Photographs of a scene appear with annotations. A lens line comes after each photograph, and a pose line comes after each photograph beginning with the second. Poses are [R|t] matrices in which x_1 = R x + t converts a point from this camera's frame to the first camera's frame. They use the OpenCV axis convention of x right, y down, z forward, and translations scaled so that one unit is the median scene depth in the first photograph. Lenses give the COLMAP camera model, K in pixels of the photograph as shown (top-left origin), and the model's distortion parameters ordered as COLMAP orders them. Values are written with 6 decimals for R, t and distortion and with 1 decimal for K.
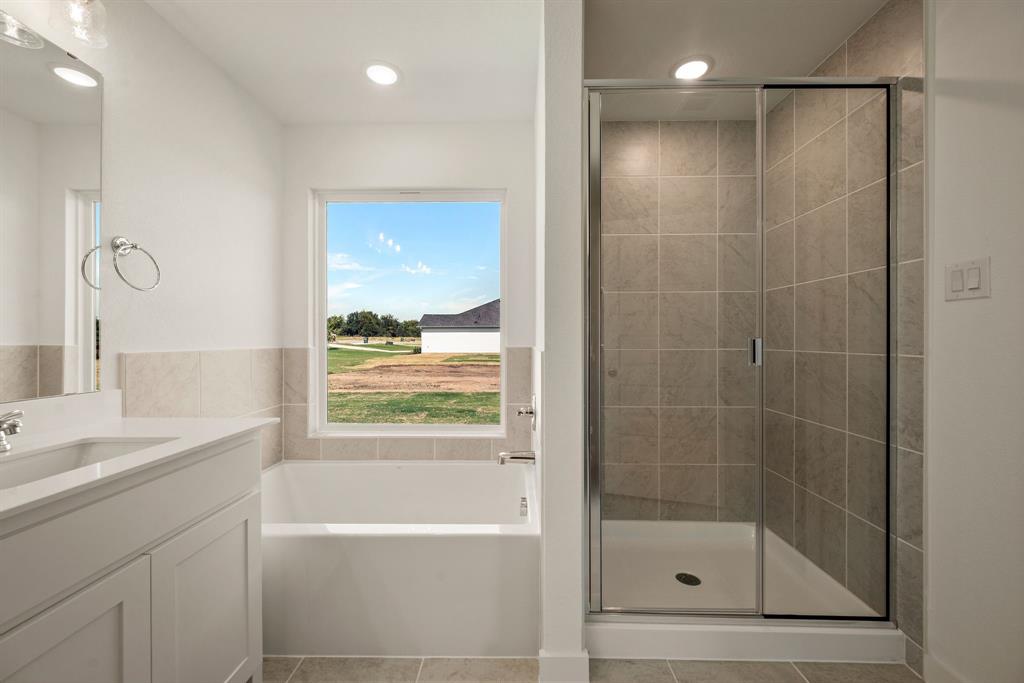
lens RADIAL K [[403.8, 0, 509.4], [0, 403.8, 341.3], [0, 0, 1]] dist [-0.001476, -0.000332]
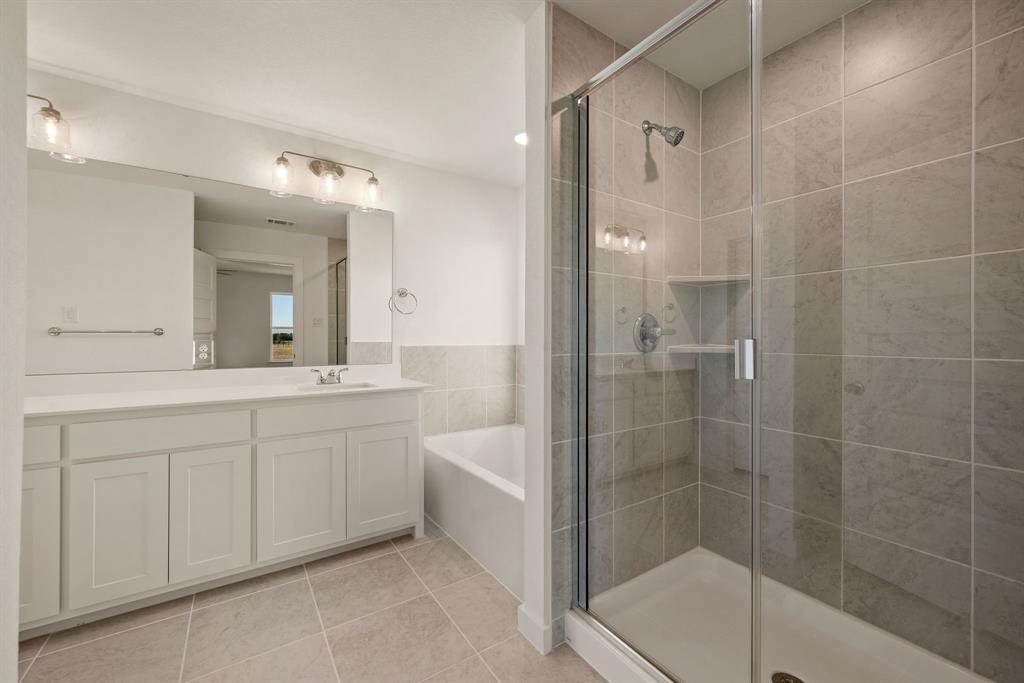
lens RADIAL K [[403.8, 0, 520.6], [0, 403.8, 338.1], [0, 0, 1]] dist [-0.001476, -0.000332]
pose [[0.589181, 0.002827, -0.807996, 0.593827], [-0.005358, 0.999986, -0.000408, -0.006111], [0.807983, 0.004570, 0.589188, 0.171053]]
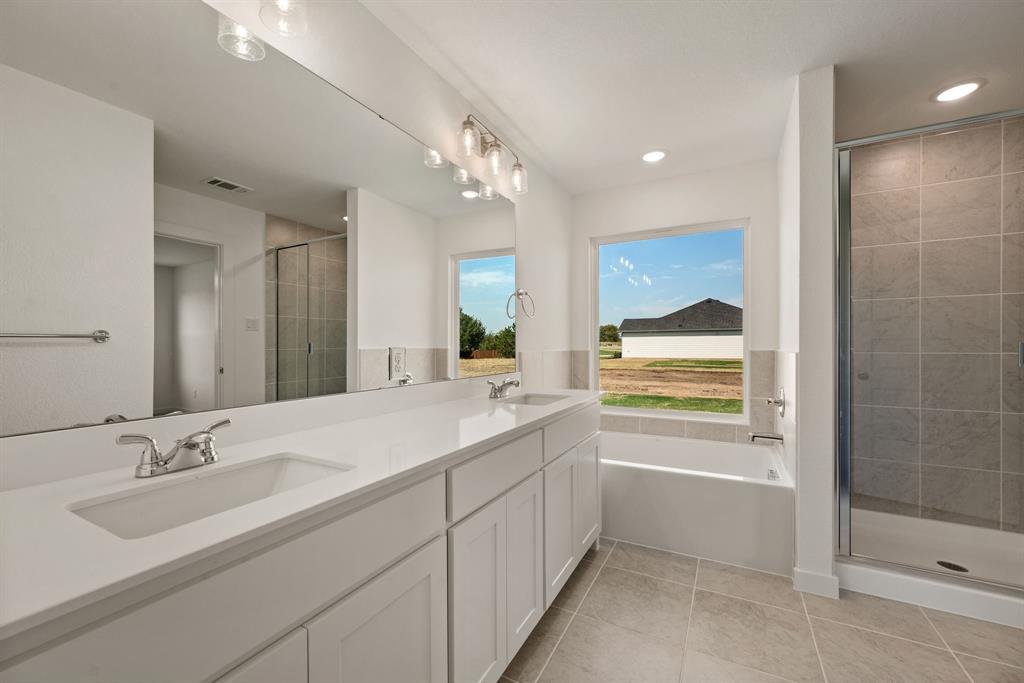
lens RADIAL K [[403.8, 0, 513.9], [0, 403.8, 347.2], [0, 0, 1]] dist [-0.001476, -0.000332]
pose [[0.892650, 0.000544, -0.450749, -0.094400], [0.000815, 0.999996, 0.002820, 0.001381], [0.450749, -0.002885, 0.892646, -0.391623]]
